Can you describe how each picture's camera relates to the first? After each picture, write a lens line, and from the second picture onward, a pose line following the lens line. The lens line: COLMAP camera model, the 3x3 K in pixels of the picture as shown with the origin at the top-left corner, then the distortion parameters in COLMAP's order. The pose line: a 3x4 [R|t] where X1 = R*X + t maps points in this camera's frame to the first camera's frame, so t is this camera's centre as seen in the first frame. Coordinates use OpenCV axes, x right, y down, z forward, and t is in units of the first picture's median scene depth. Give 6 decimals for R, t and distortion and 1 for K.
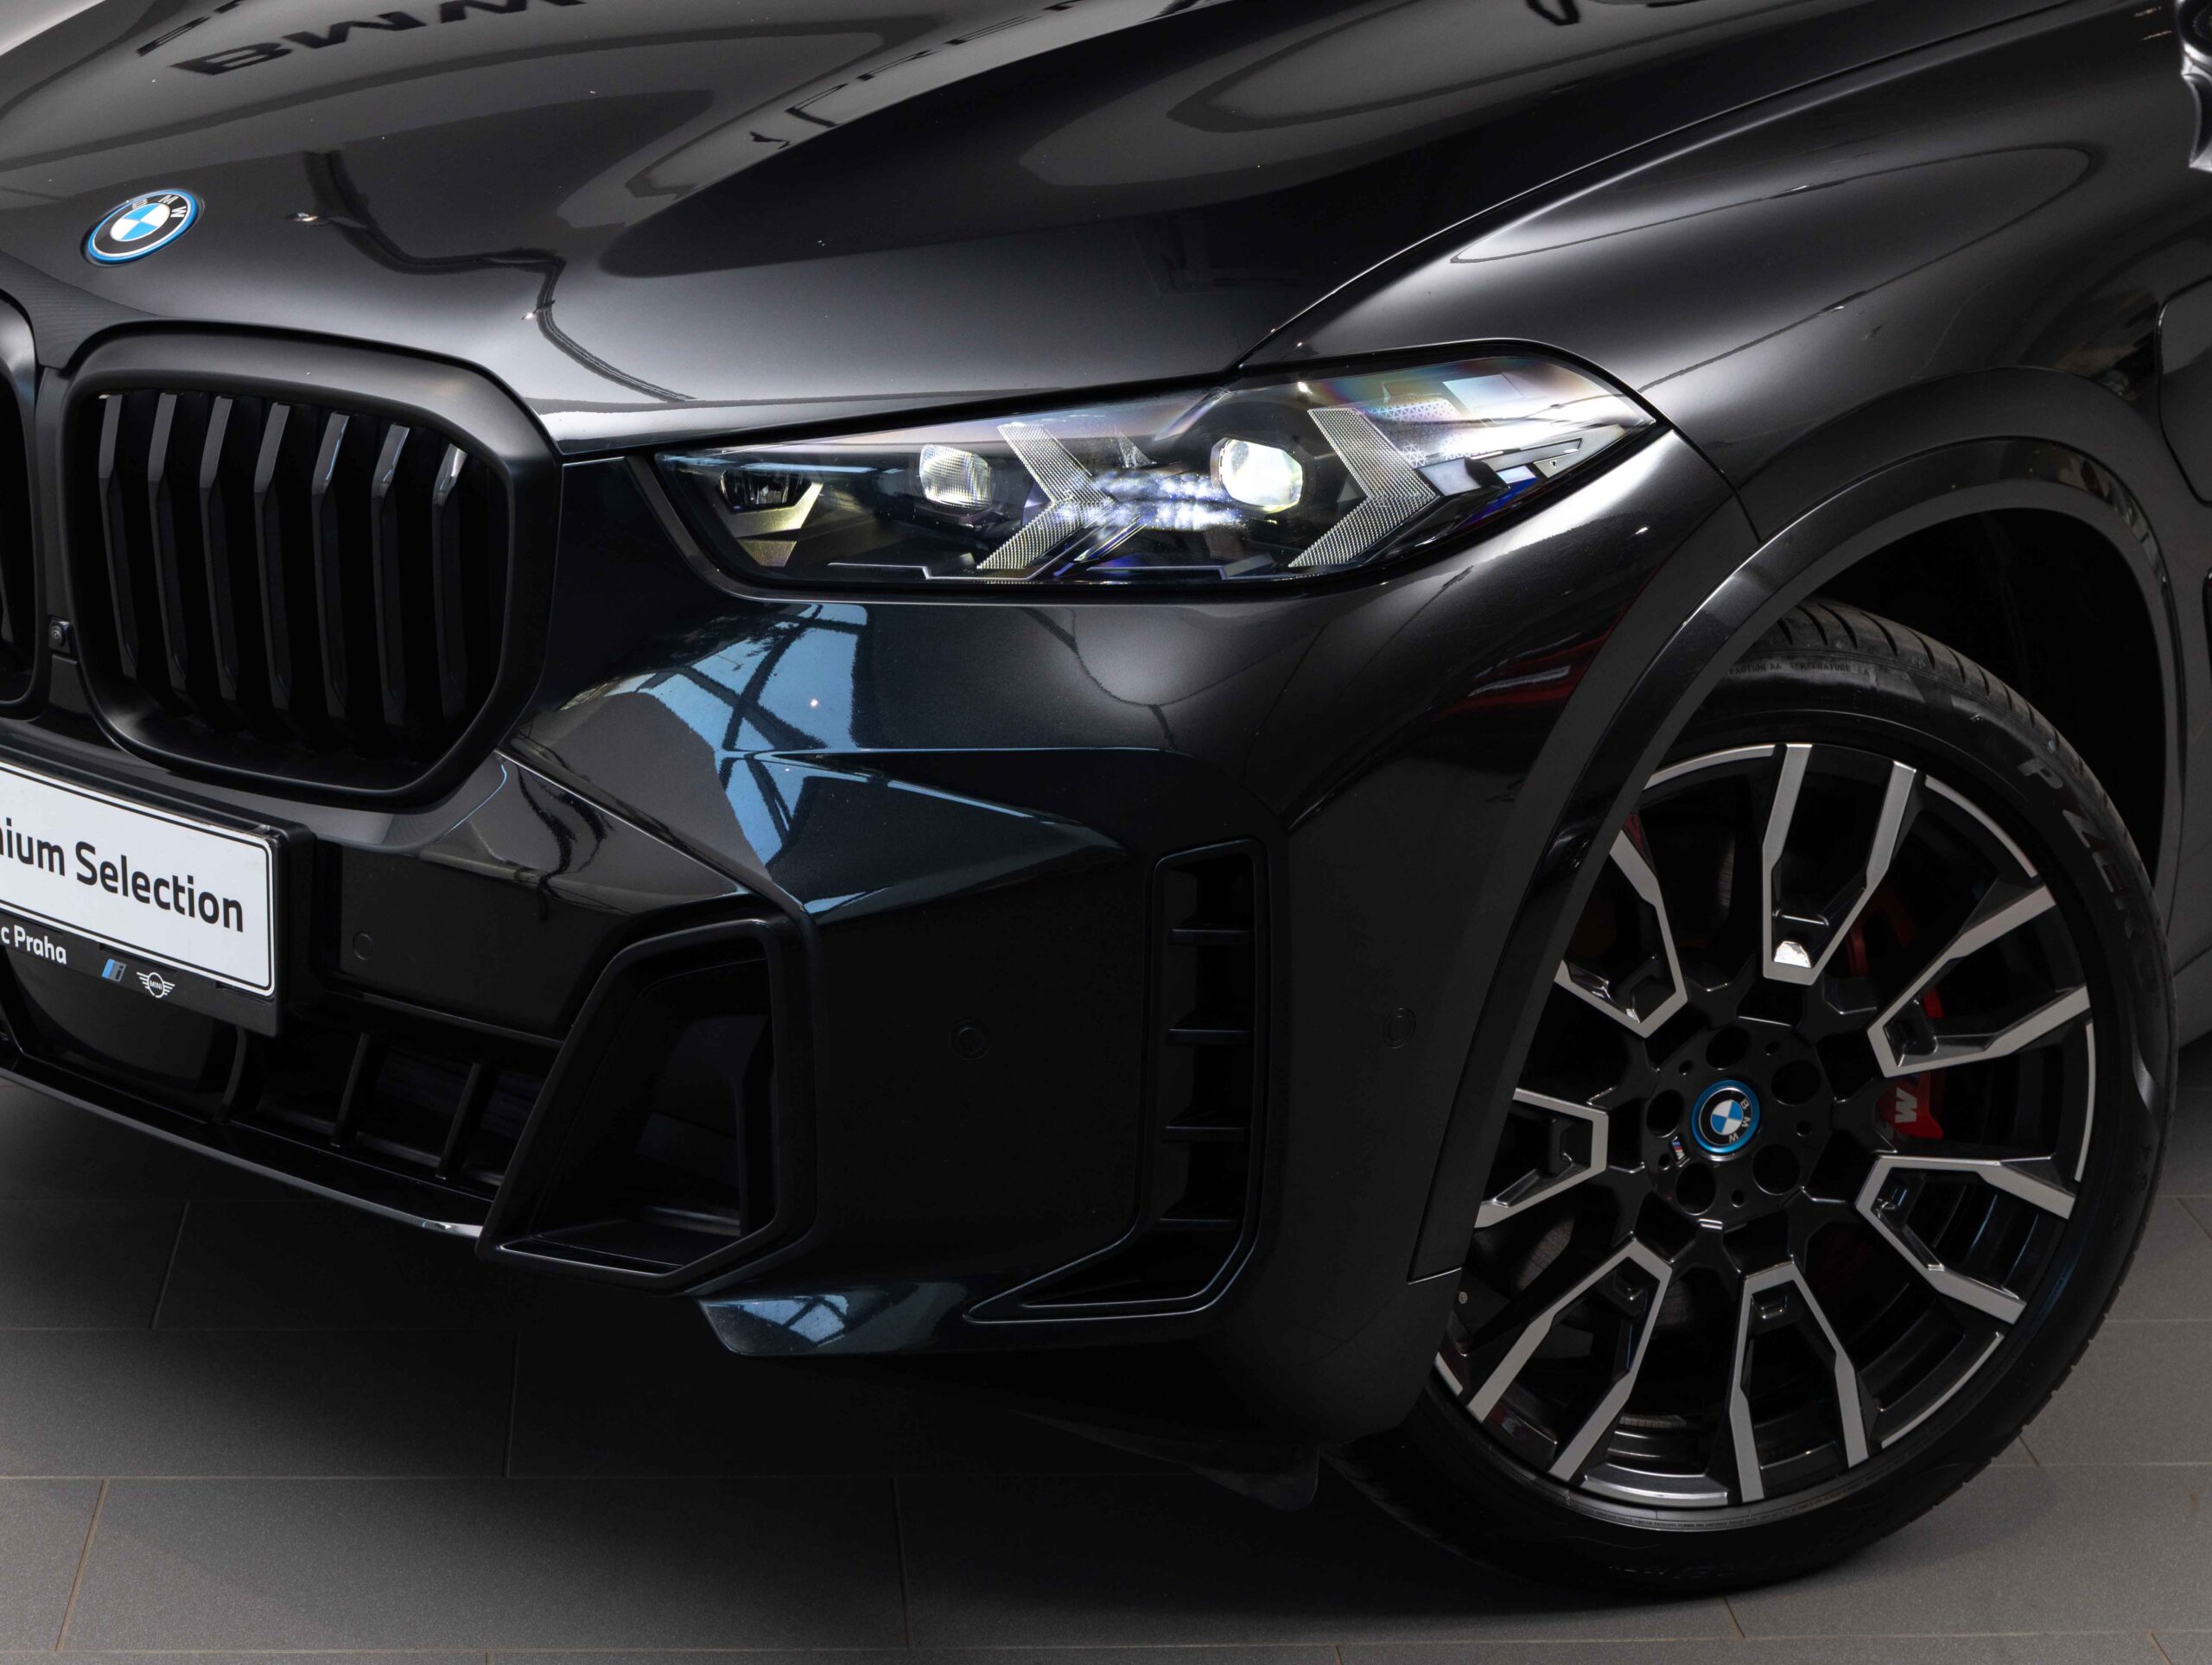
lens RADIAL K [[4765.2, 0, 1106.0], [0, 4765.2, 832.5], [0, 0, 1]] dist [-0.062061, -0.274541]
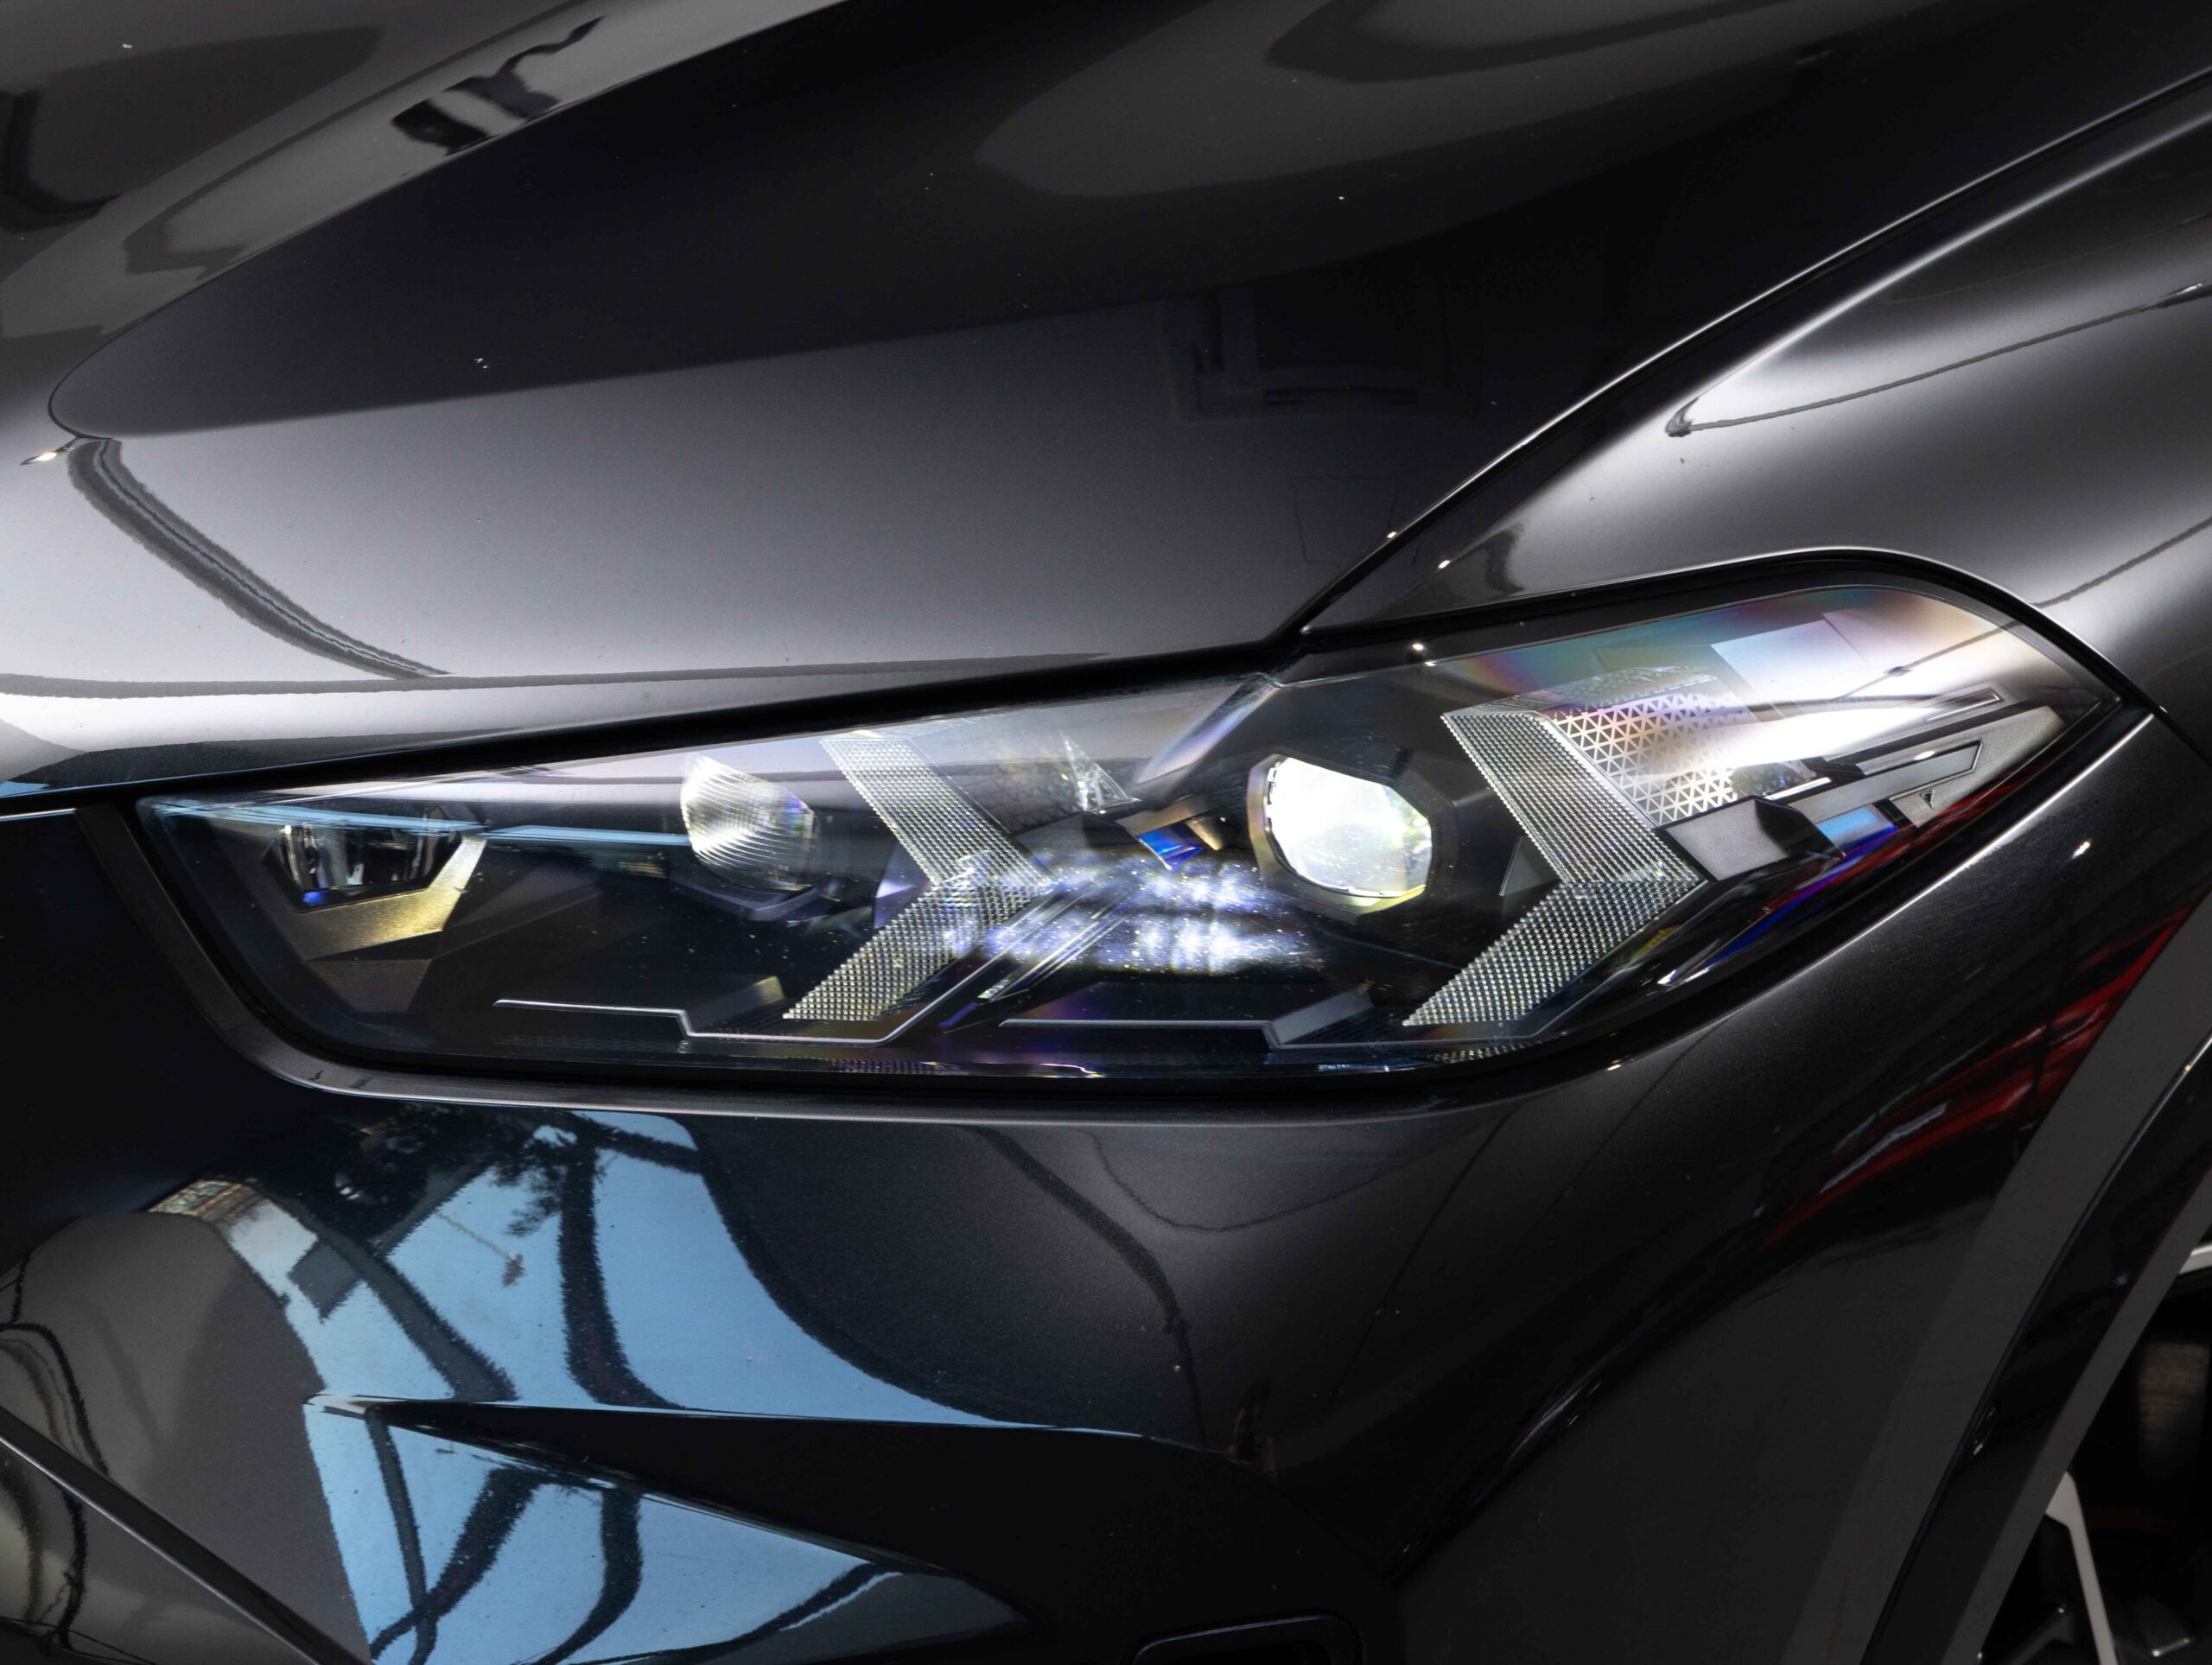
lens RADIAL K [[4765.2, 0, 1106.0], [0, 4765.2, 832.5], [0, 0, 1]] dist [-0.062061, -0.274541]
pose [[0.999750, -0.001995, -0.022260, 0.018290], [0.002931, 0.999110, 0.042081, -0.096530], [0.022156, -0.042136, 0.998866, 0.499479]]
